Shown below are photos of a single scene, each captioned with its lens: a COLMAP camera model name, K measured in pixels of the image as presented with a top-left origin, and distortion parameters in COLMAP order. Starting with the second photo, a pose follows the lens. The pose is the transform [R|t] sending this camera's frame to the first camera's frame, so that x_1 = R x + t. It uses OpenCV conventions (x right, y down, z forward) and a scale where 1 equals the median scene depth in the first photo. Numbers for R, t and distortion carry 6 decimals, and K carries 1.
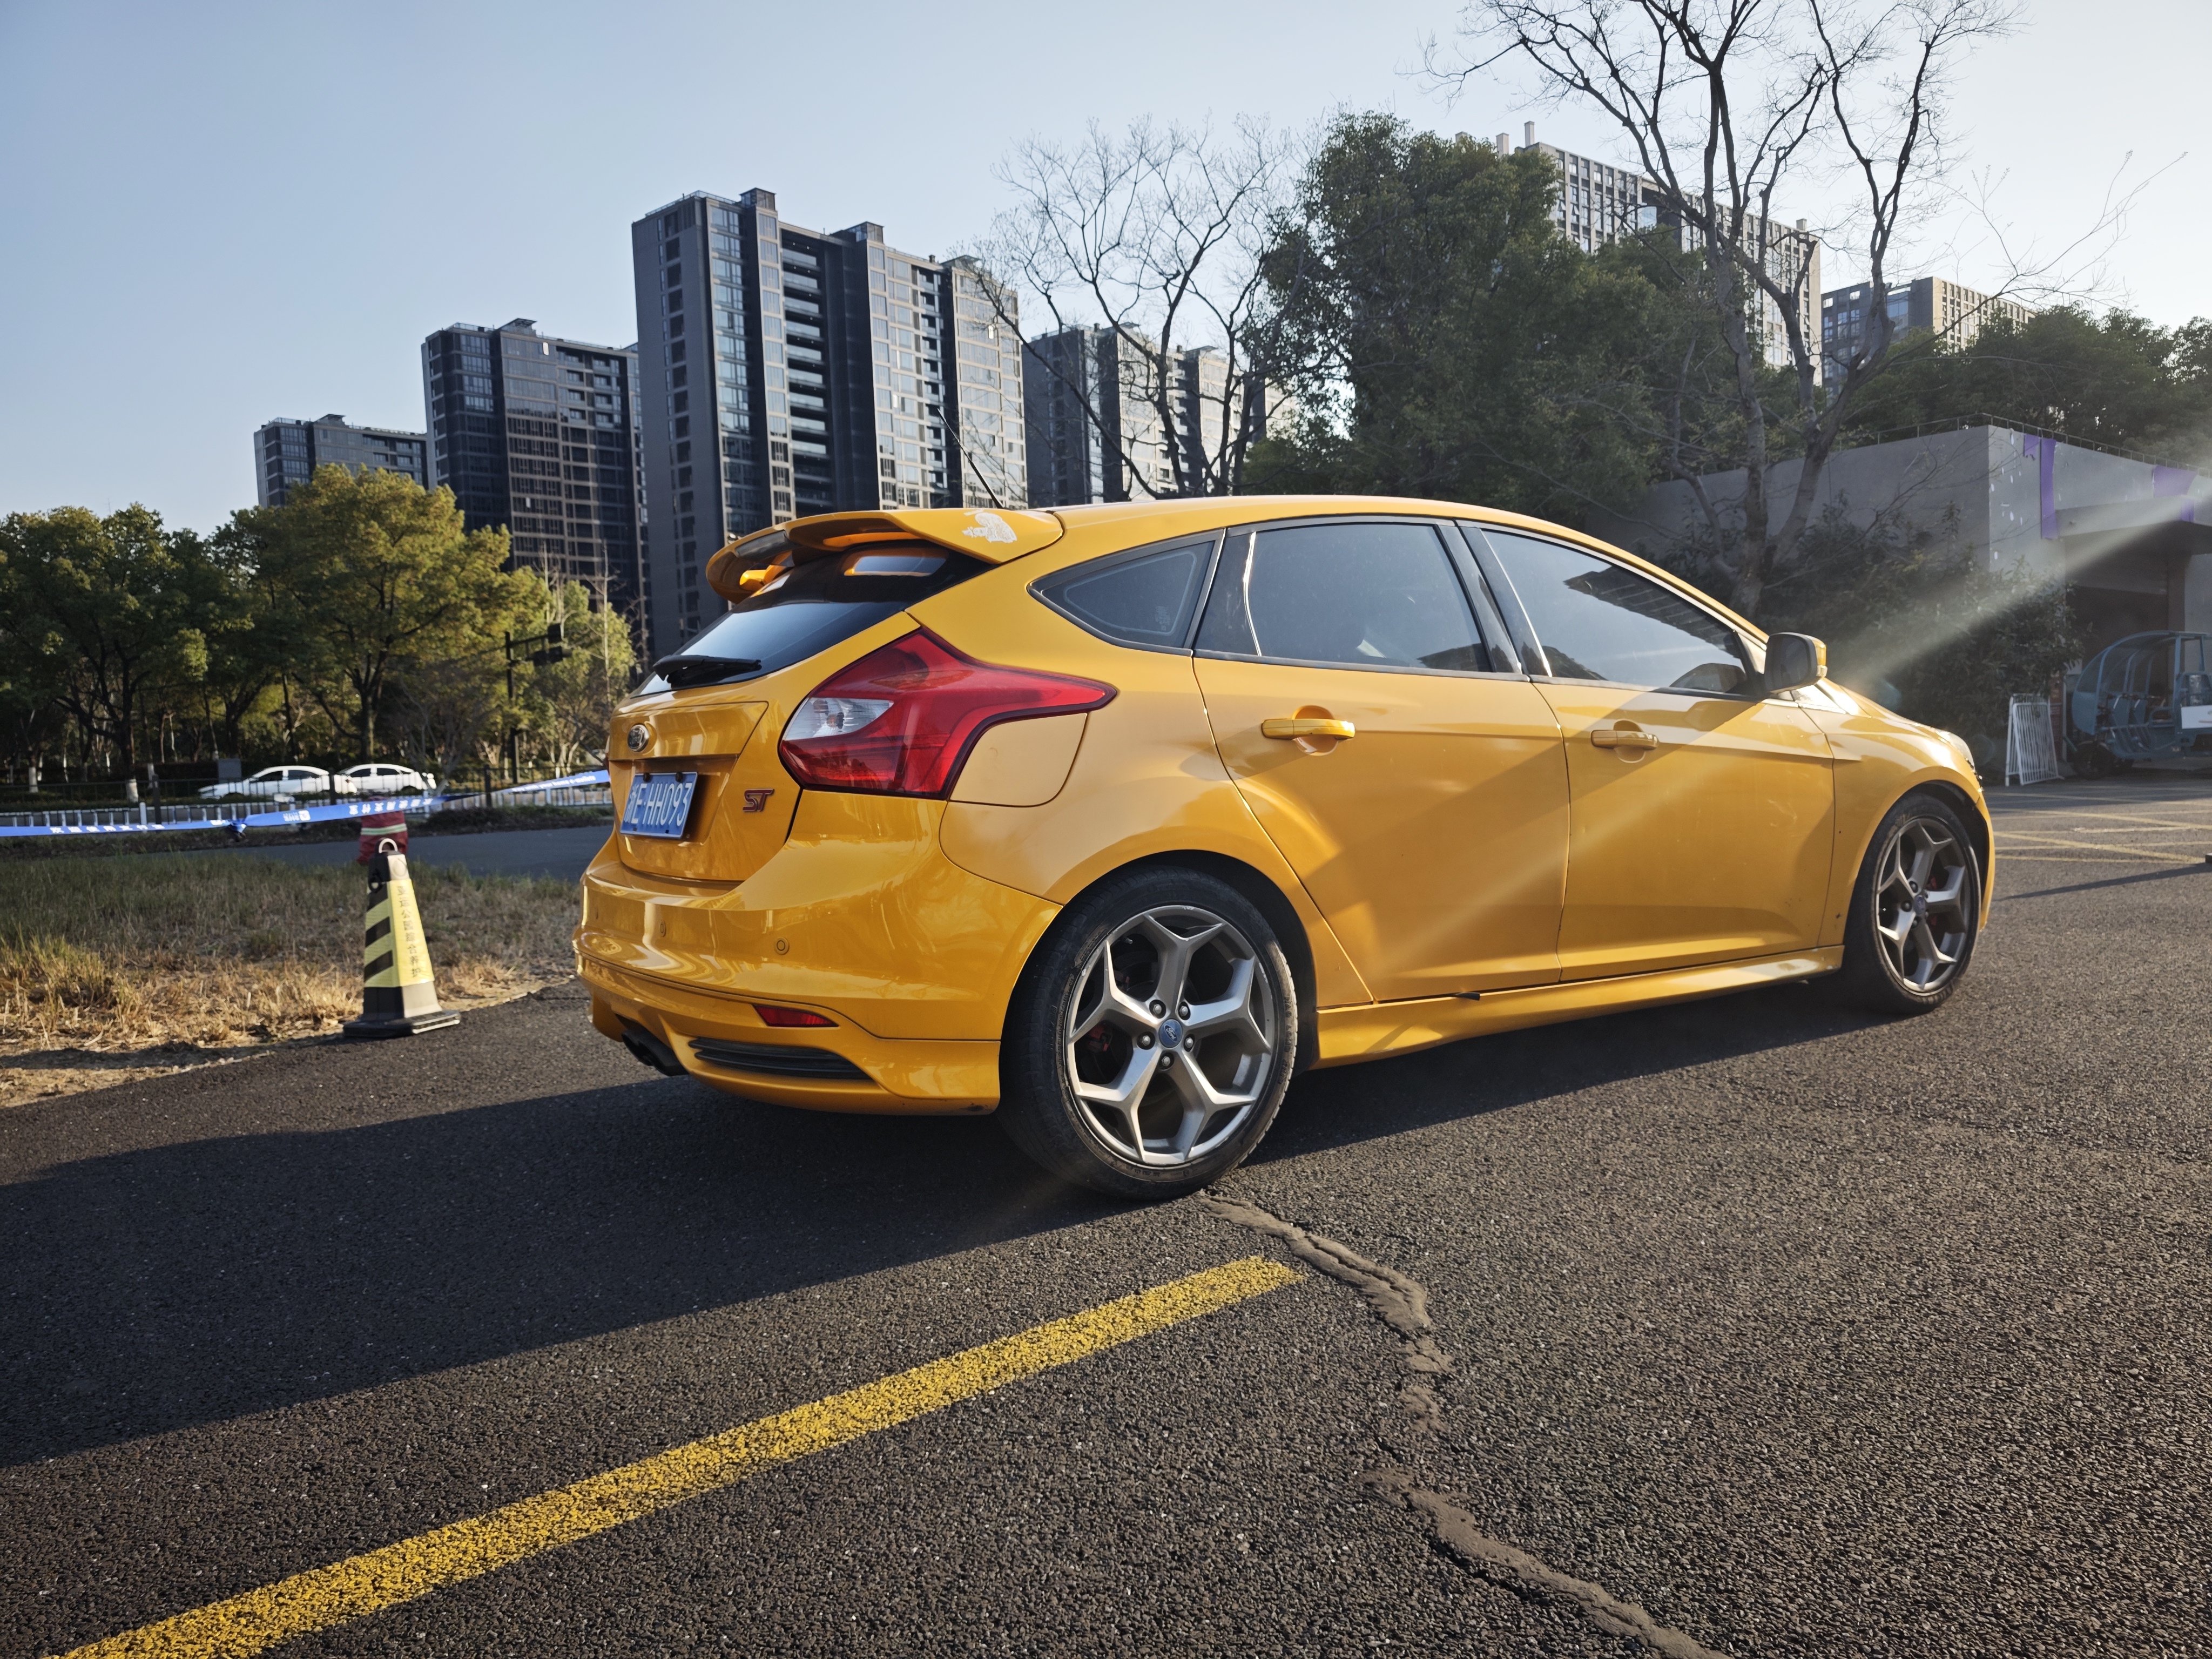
lens RADIAL K [[1513.1, 0, 1107.5], [0, 1513.1, 822.3], [0, 0, 1]] dist [0.004121, 0.000233]
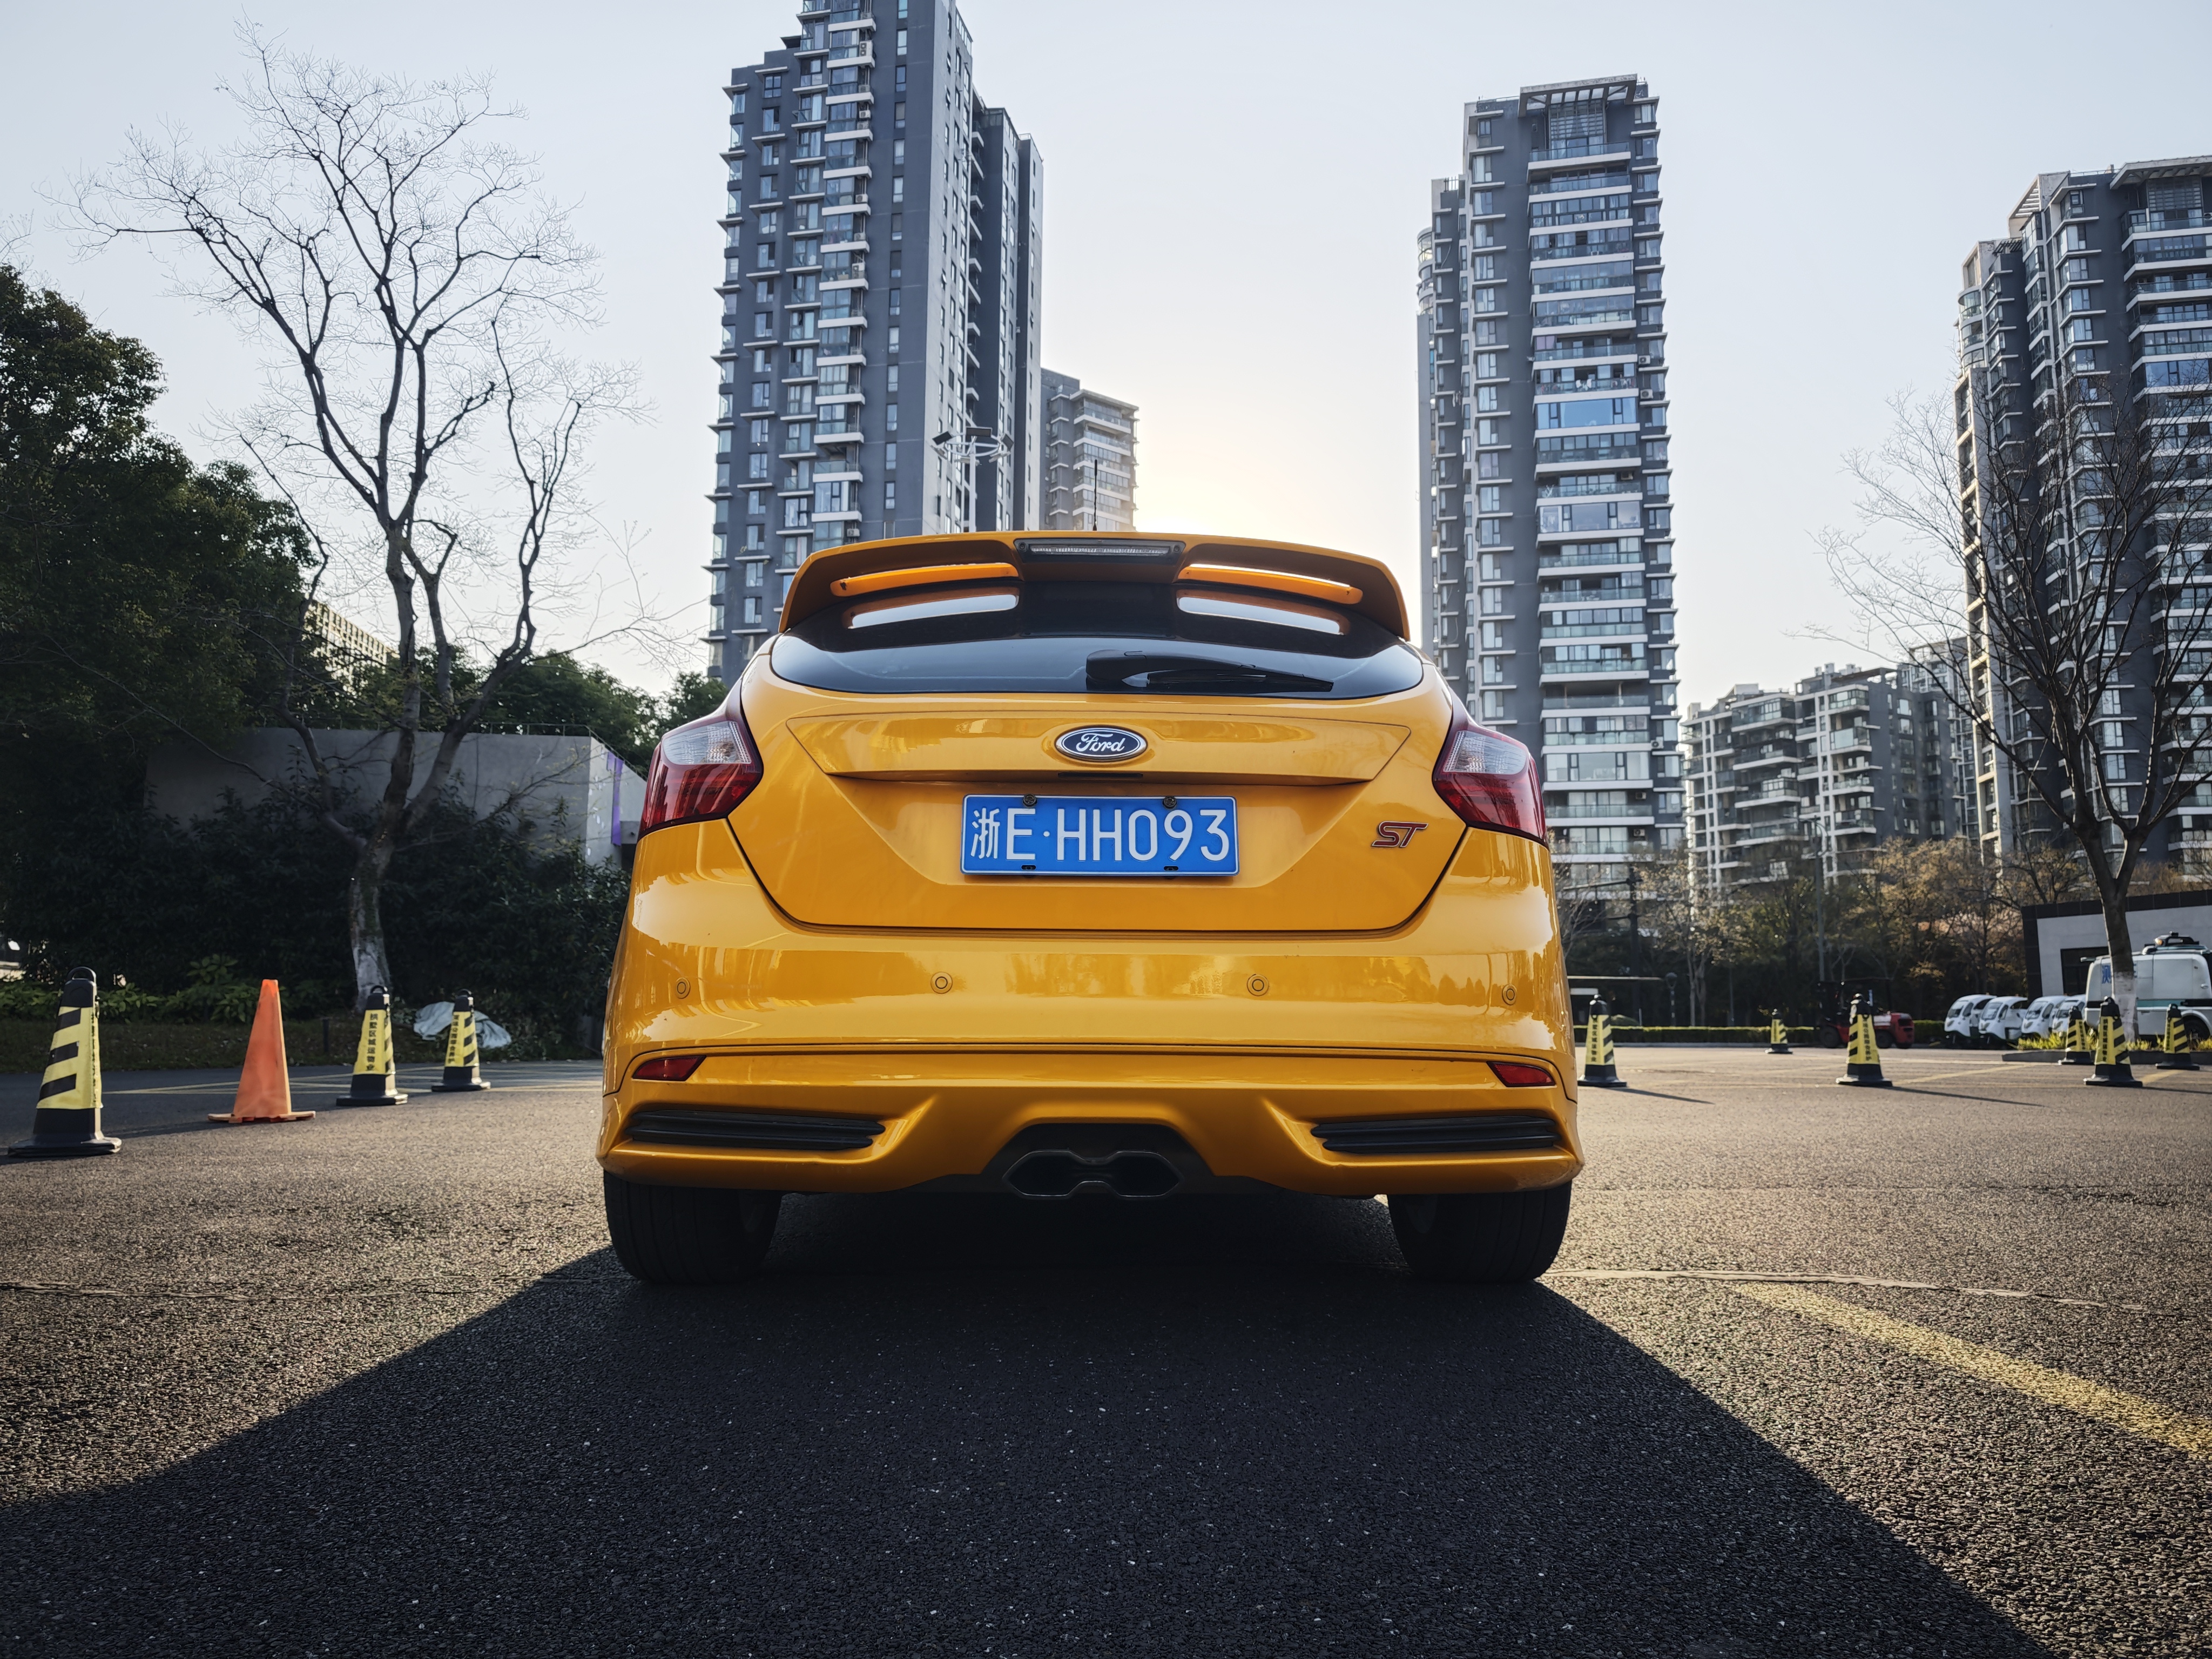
lens RADIAL K [[1513.1, 0, 1102.7], [0, 1513.1, 835.2], [0, 0, 1]] dist [0.004121, 0.000233]
pose [[0.555871, 0.147746, 0.818033, -0.121267], [0.005293, 0.983429, -0.181216, 0.016676], [-0.831252, 0.105063, 0.545878, 0.077311]]
